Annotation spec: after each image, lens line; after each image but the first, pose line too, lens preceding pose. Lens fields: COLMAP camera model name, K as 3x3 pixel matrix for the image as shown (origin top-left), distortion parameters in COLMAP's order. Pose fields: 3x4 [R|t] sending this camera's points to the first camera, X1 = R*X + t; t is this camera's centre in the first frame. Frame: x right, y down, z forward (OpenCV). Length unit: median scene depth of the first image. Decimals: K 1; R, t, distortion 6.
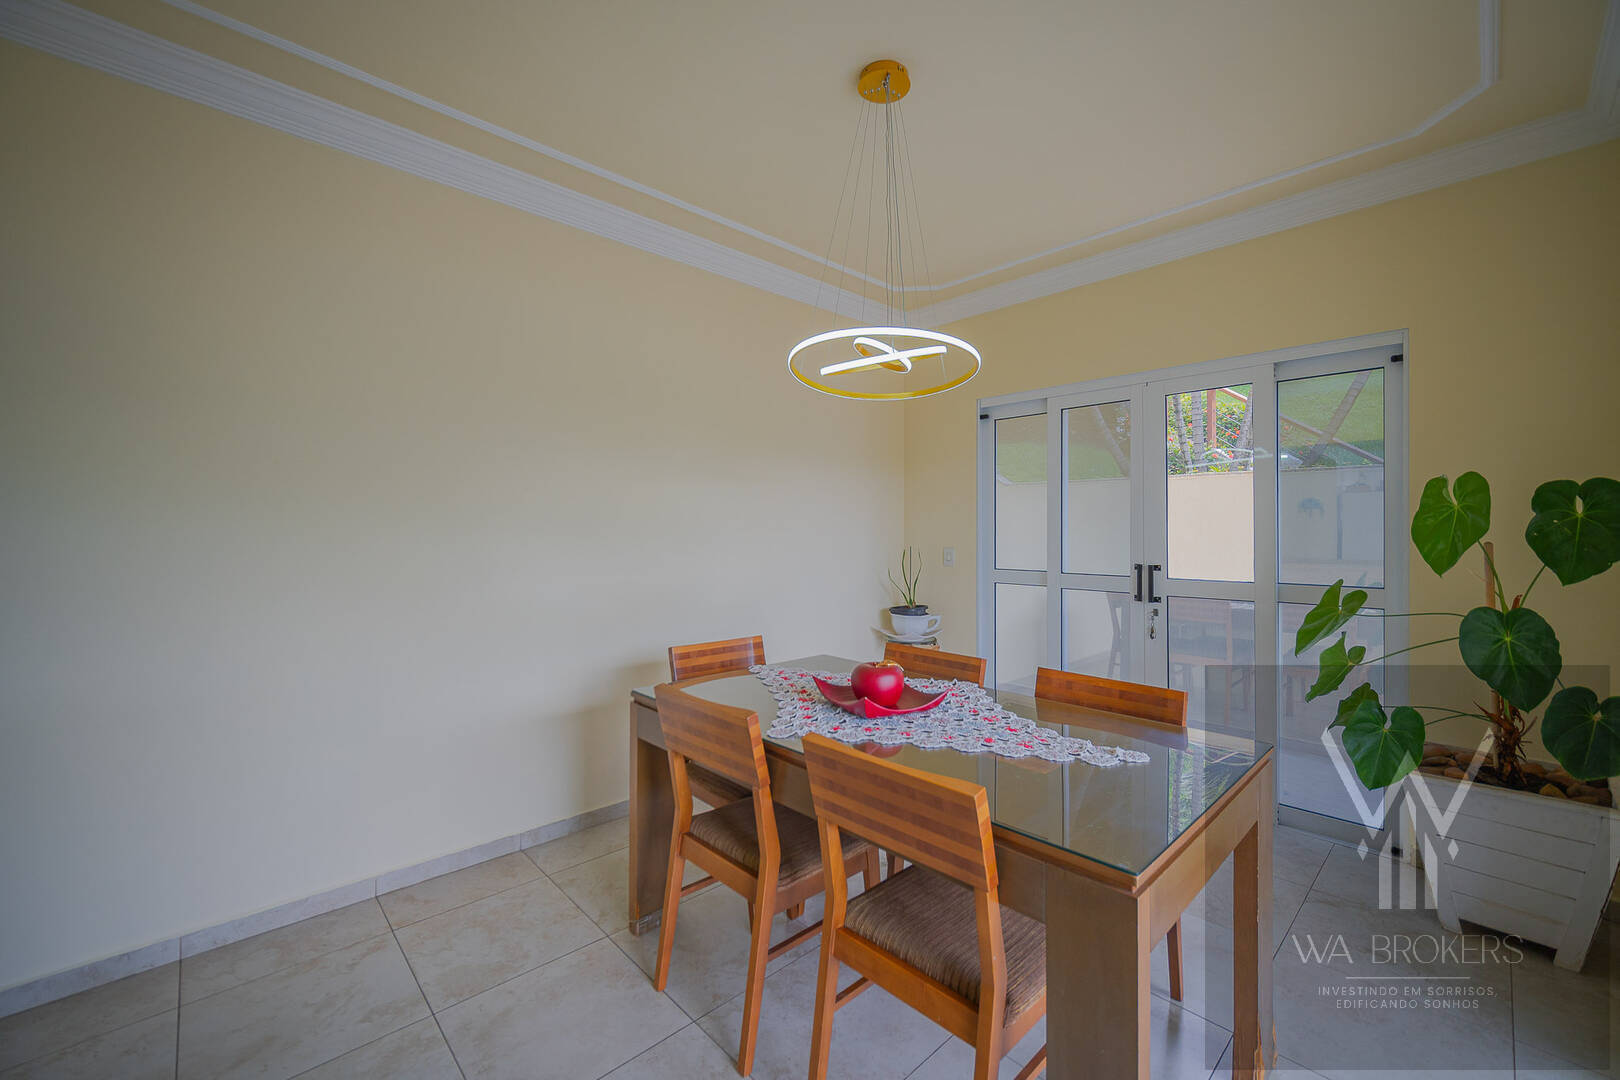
lens RADIAL K [[649.6, 0, 812.8], [0, 649.6, 531.4], [0, 0, 1]] dist [0.000692, -0.001312]
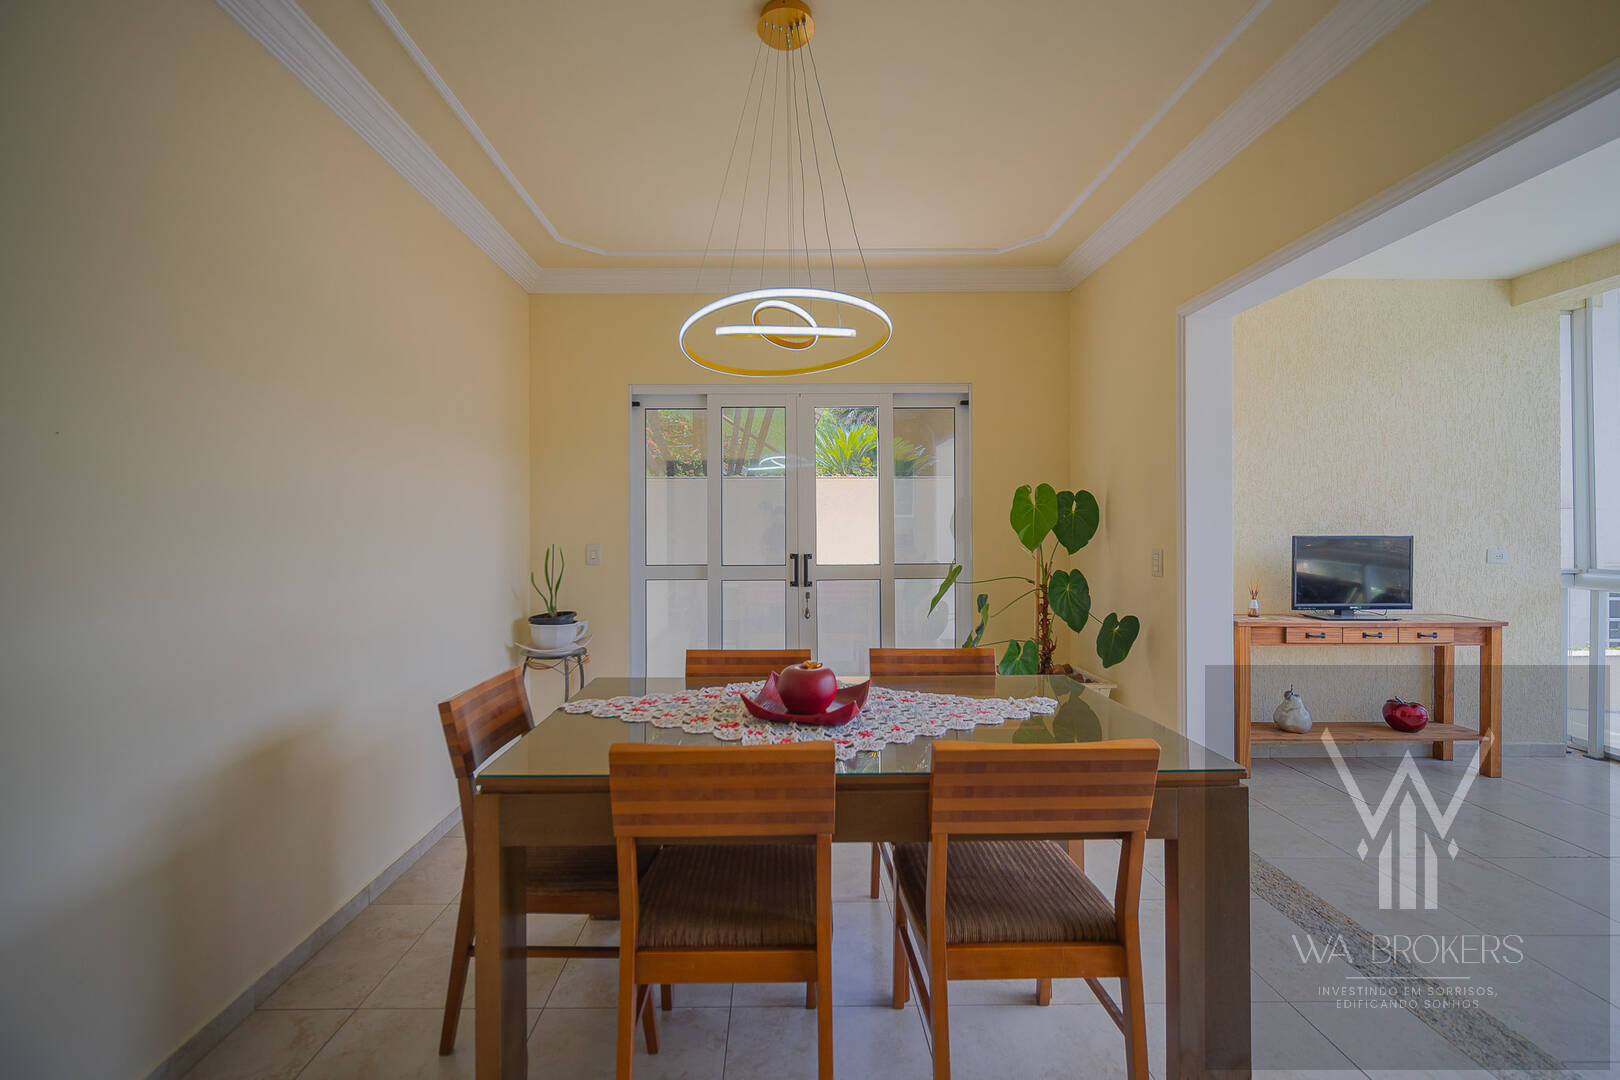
lens RADIAL K [[649.6, 0, 822.2], [0, 649.6, 531.5], [0, 0, 1]] dist [0.000692, -0.001312]
pose [[0.686758, -0.009770, 0.726821, -0.289022], [0.008188, 0.999950, 0.005705, 0.005850], [-0.726840, 0.002033, 0.686804, 0.192624]]
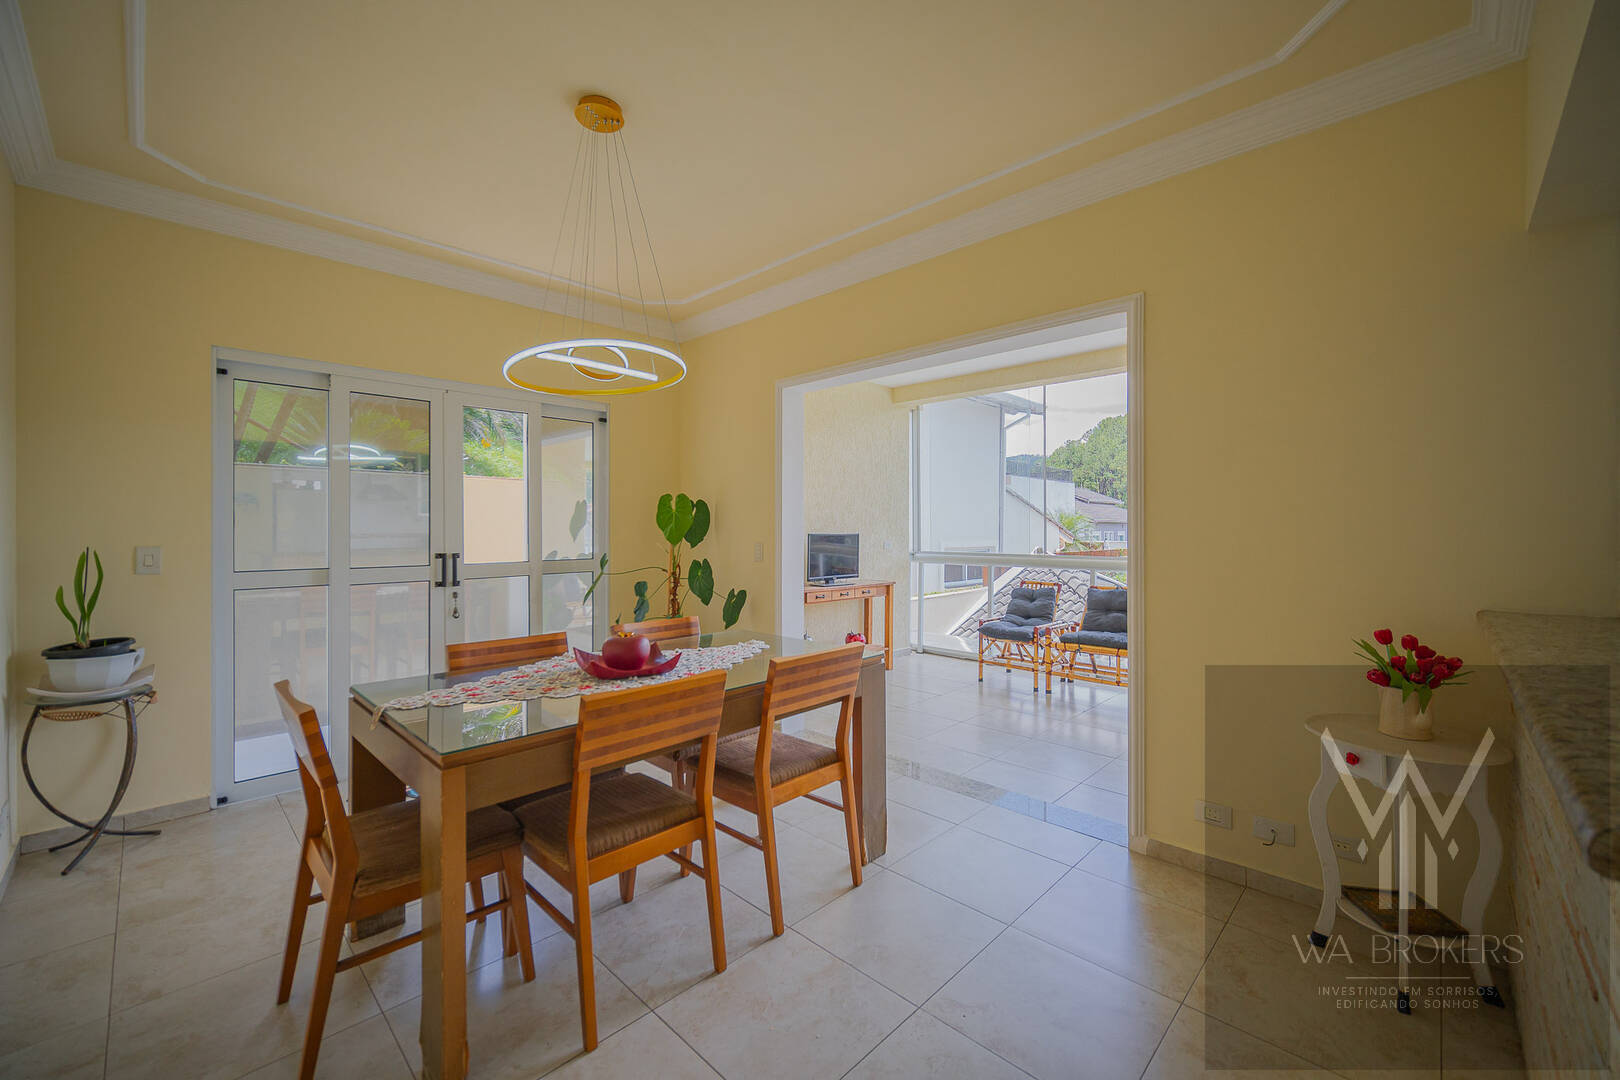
lens RADIAL K [[649.6, 0, 803.5], [0, 649.6, 532.5], [0, 0, 1]] dist [0.000692, -0.001312]
pose [[-0.028544, -0.010538, 0.999537, -0.626215], [0.002272, 0.999941, 0.010607, 0.005026], [-0.999590, 0.002574, -0.028519, 0.422747]]
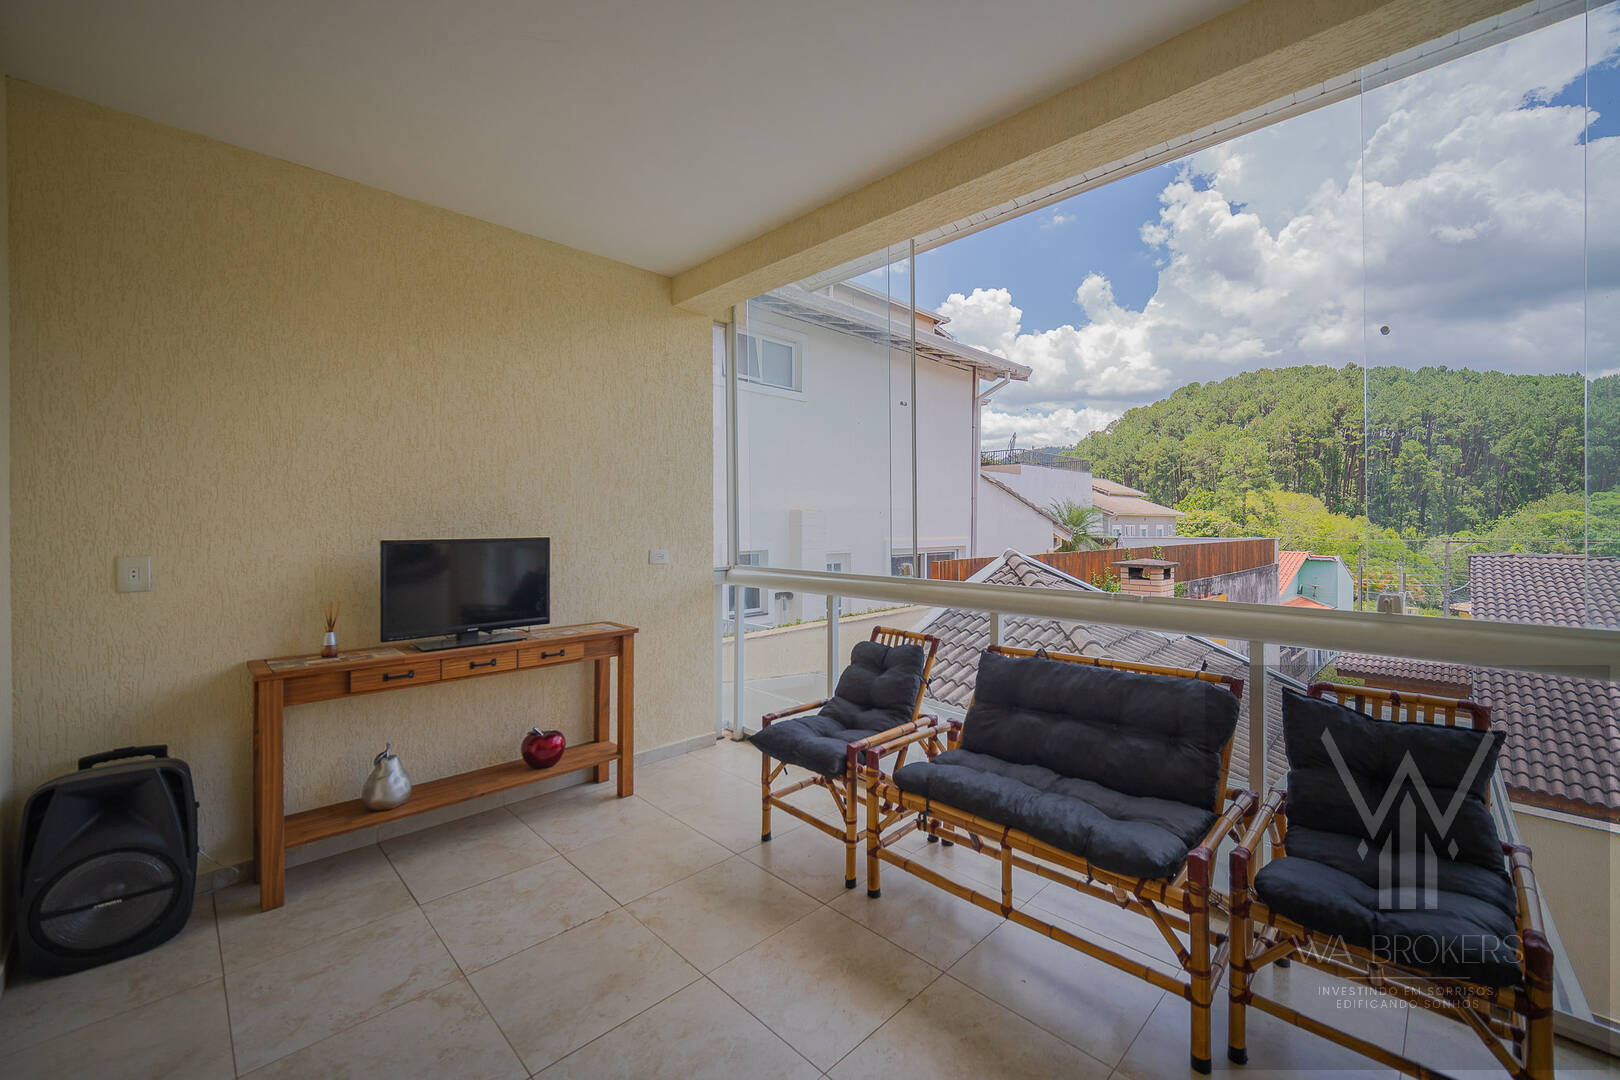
lens RADIAL K [[649.6, 0, 827.7], [0, 649.6, 529.7], [0, 0, 1]] dist [0.000692, -0.001312]
pose [[-0.024104, -0.016776, 0.999569, 0.223925], [0.002275, 0.999856, 0.016836, 0.000787], [-0.999707, 0.002680, -0.024062, -0.148441]]
